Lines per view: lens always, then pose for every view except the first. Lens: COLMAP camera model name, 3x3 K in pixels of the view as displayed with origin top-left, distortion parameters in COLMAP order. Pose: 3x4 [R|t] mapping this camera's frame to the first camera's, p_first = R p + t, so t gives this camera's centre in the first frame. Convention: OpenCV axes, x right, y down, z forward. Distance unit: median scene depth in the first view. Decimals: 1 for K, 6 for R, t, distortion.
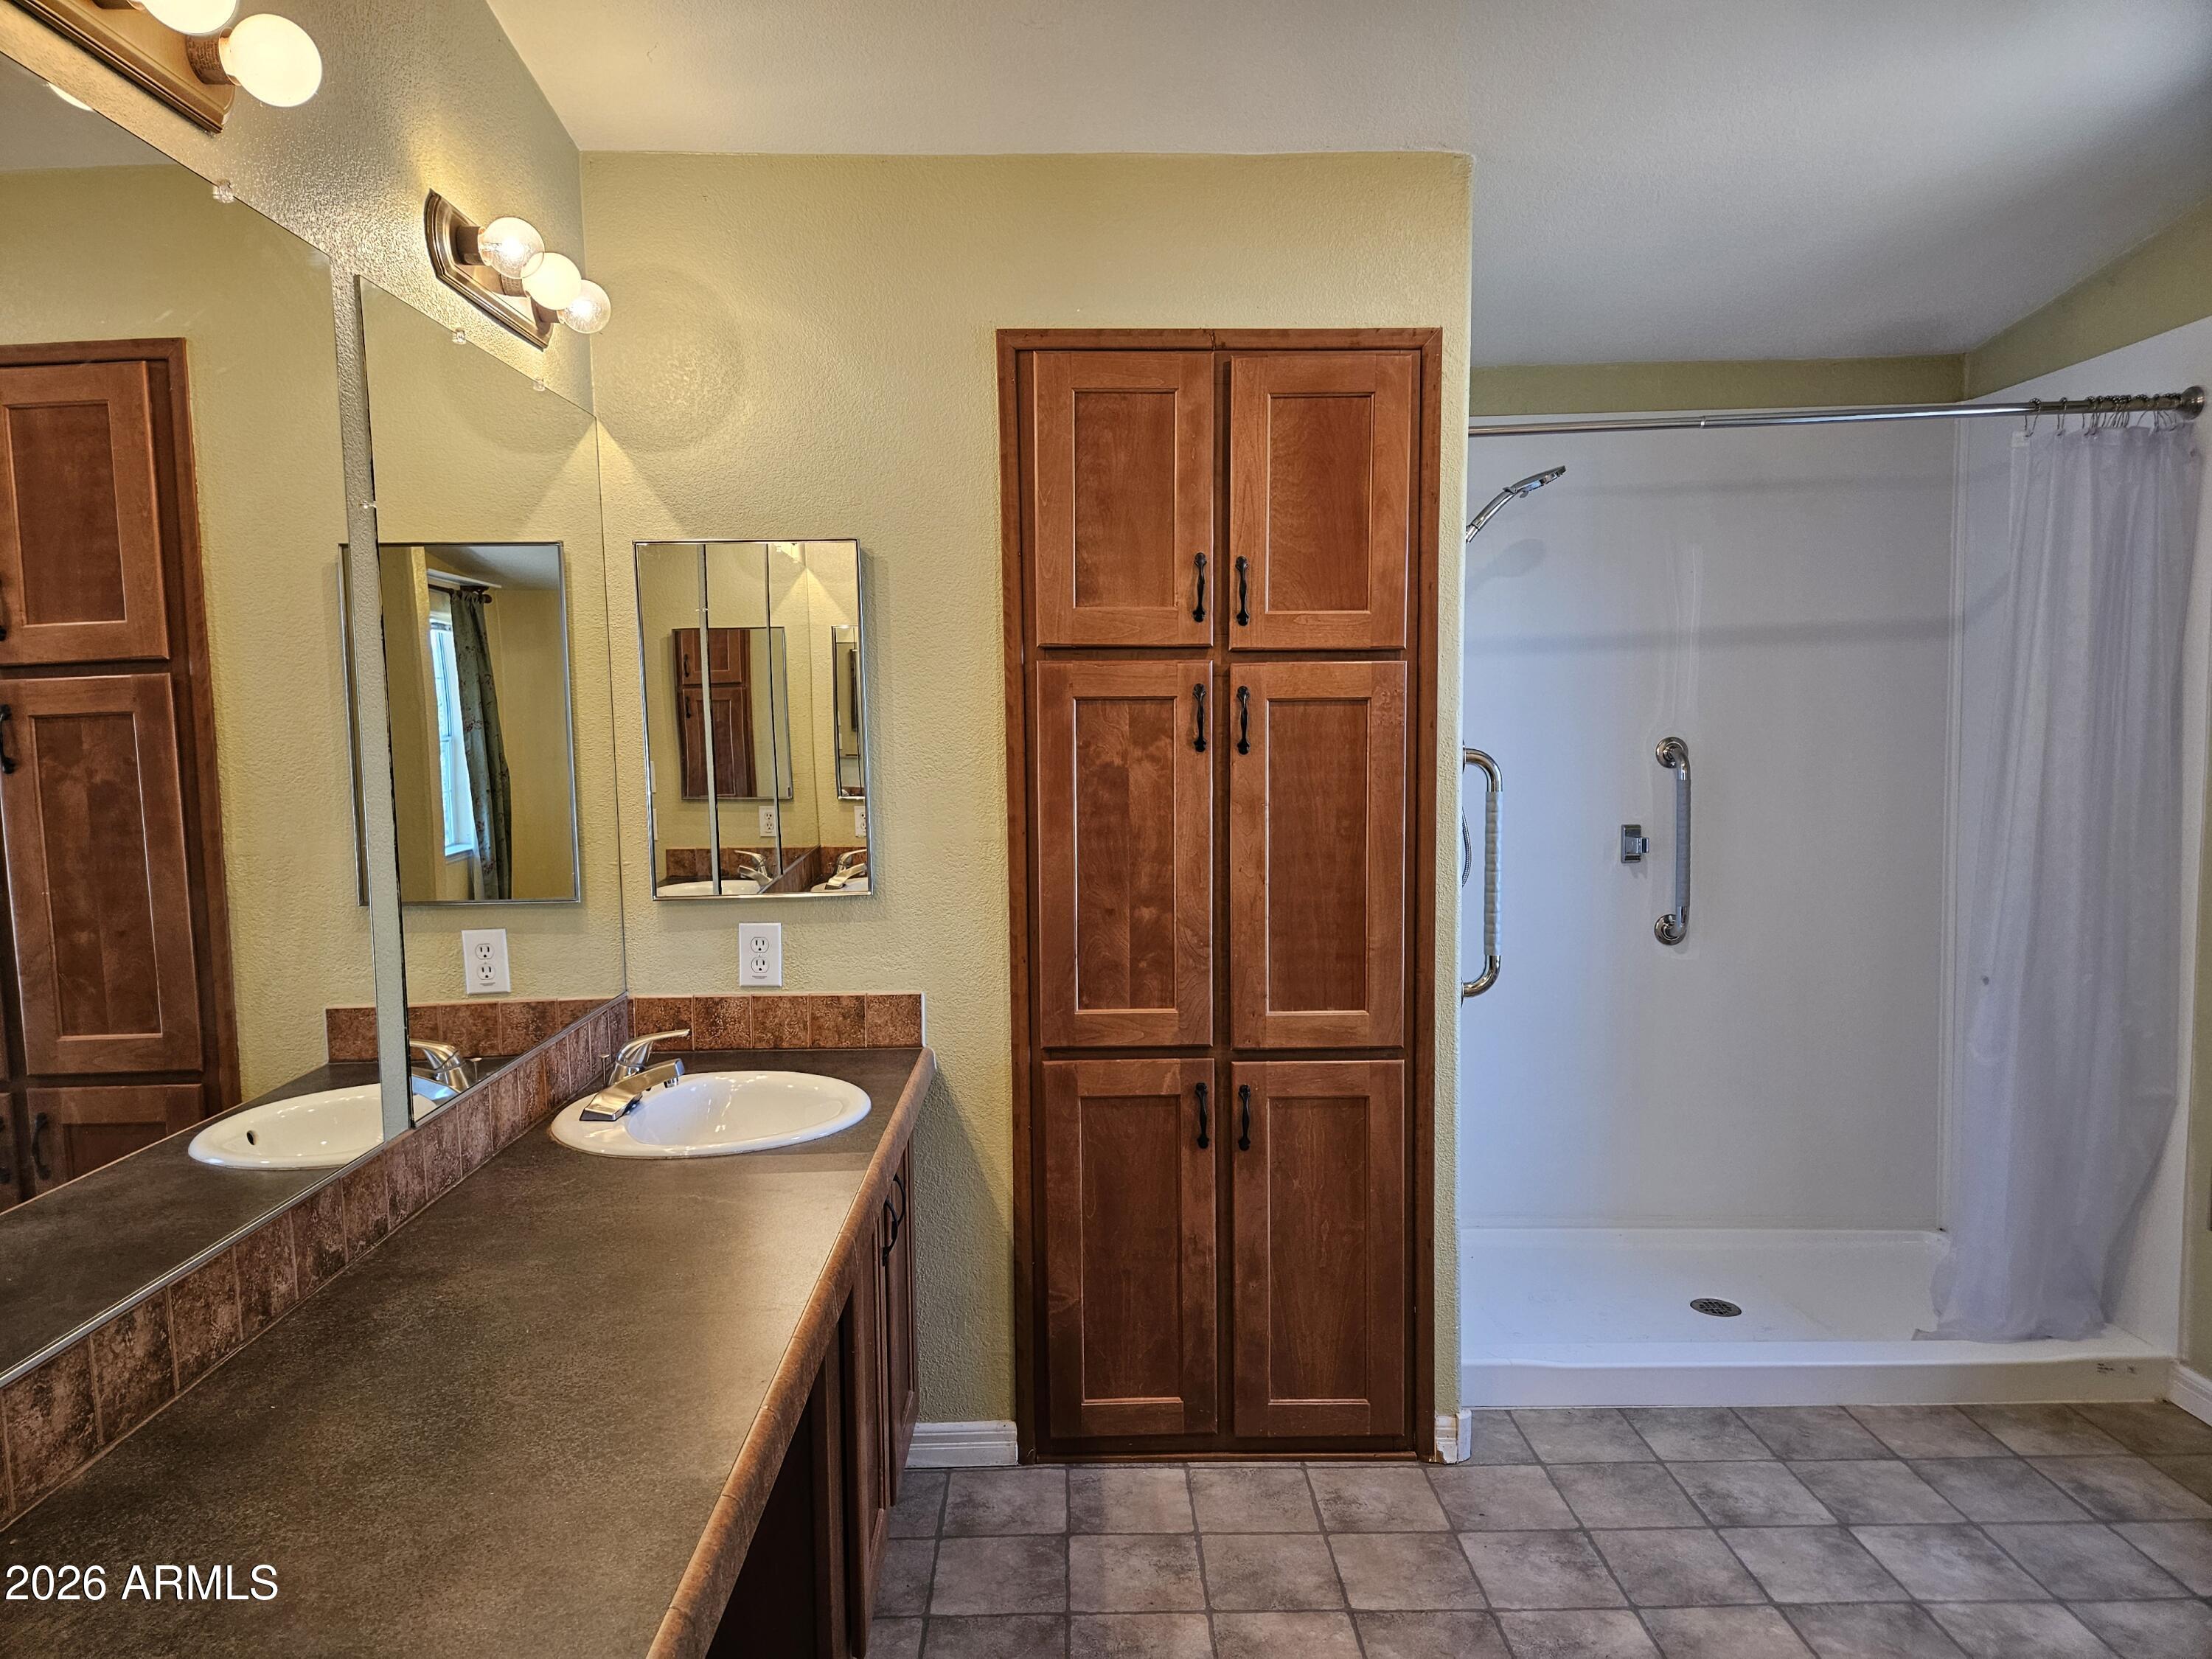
lens RADIAL K [[1467.3, 0, 1116.4], [0, 1467.3, 827.4], [0, 0, 1]] dist [0.069771, -0.053198]
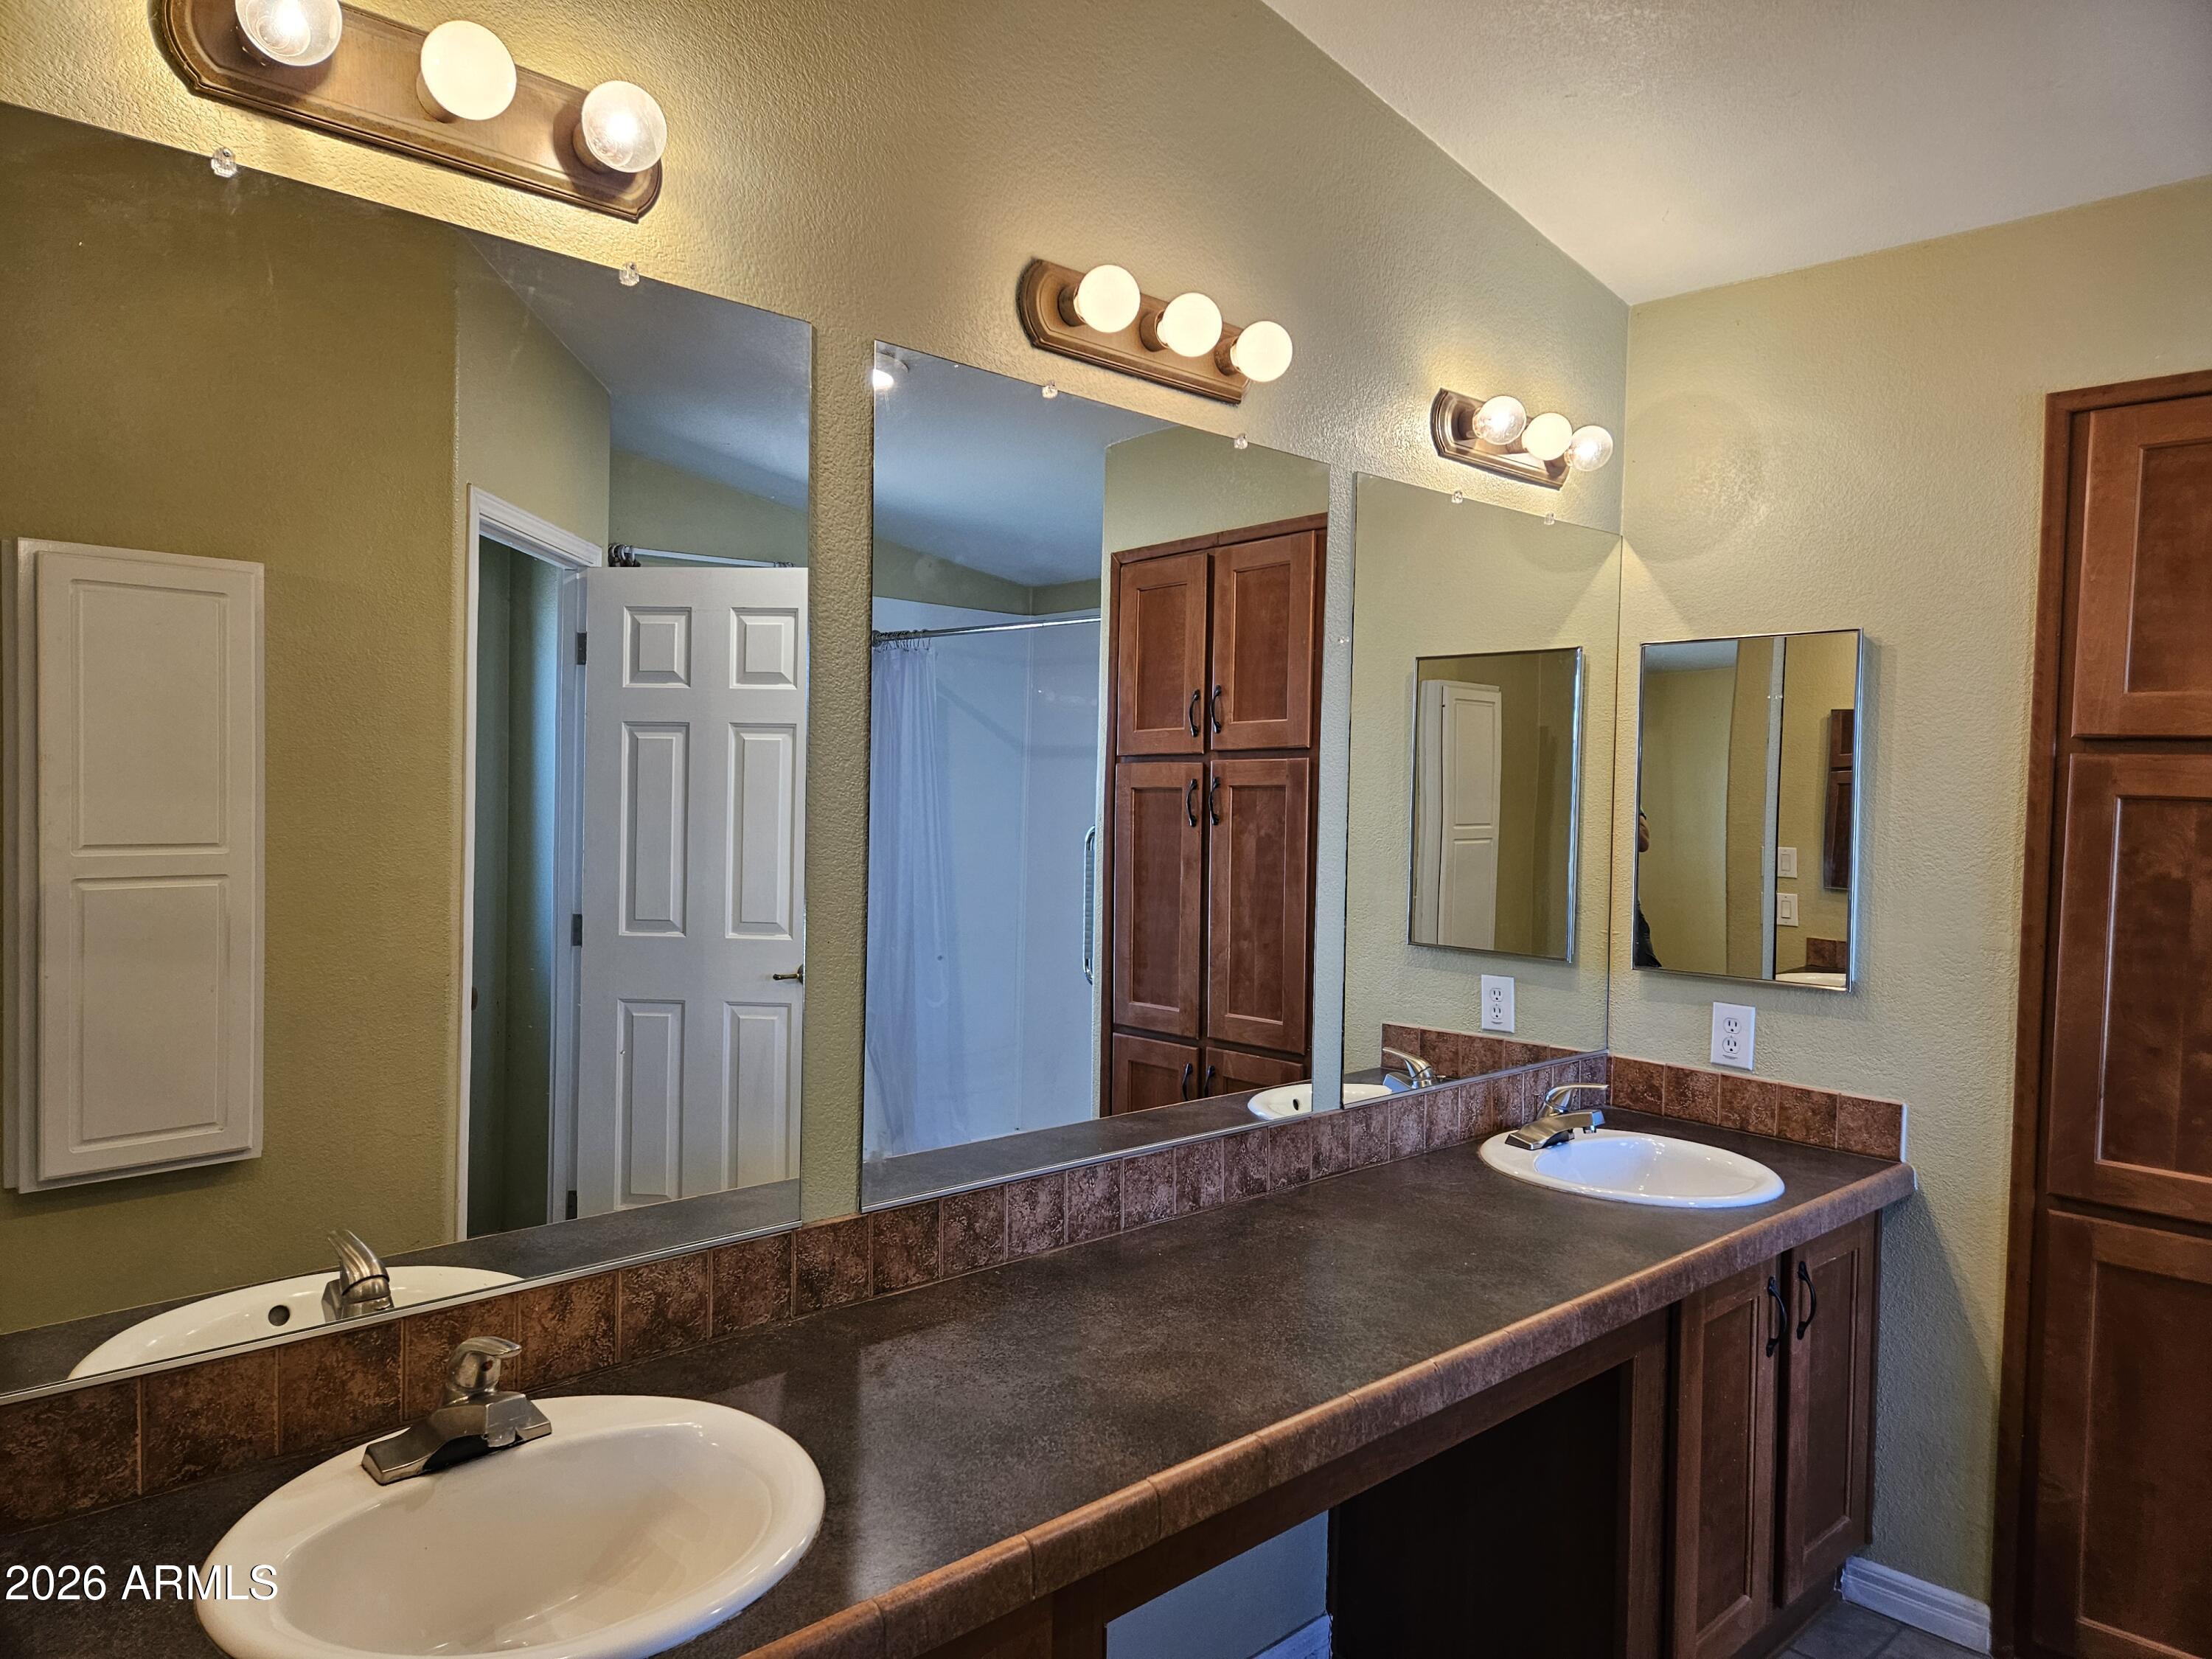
lens RADIAL K [[1467.3, 0, 1109.9], [0, 1467.3, 819.4], [0, 0, 1]] dist [0.069771, -0.053198]
pose [[0.682436, 0.046403, -0.729471, 0.214188], [-0.088390, 0.995898, -0.019340, -0.005446], [0.725582, 0.077676, 0.683738, -0.035258]]
